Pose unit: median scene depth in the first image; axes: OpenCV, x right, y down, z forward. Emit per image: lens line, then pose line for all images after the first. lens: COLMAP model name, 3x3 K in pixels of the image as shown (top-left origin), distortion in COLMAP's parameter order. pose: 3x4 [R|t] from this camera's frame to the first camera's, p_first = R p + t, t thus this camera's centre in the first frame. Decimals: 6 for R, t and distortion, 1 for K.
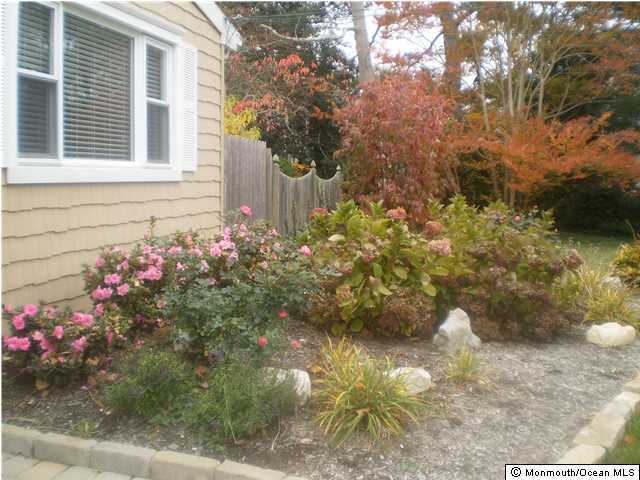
lens RADIAL K [[689.7, 0, 318.5], [0, 689.7, 240.5], [0, 0, 1]] dist [-0.143538, 0.000000]
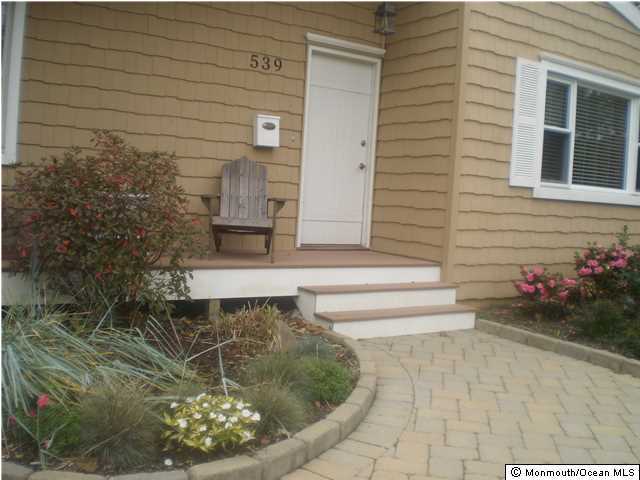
lens RADIAL K [[689.7, 0, 319.3], [0, 689.7, 241.9], [0, 0, 1]] dist [-0.143538, 0.000000]
pose [[0.732430, 0.073623, -0.676850, 0.262453], [-0.106623, 0.994273, -0.007228, 0.083800], [0.672442, 0.077462, 0.736085, -0.519214]]
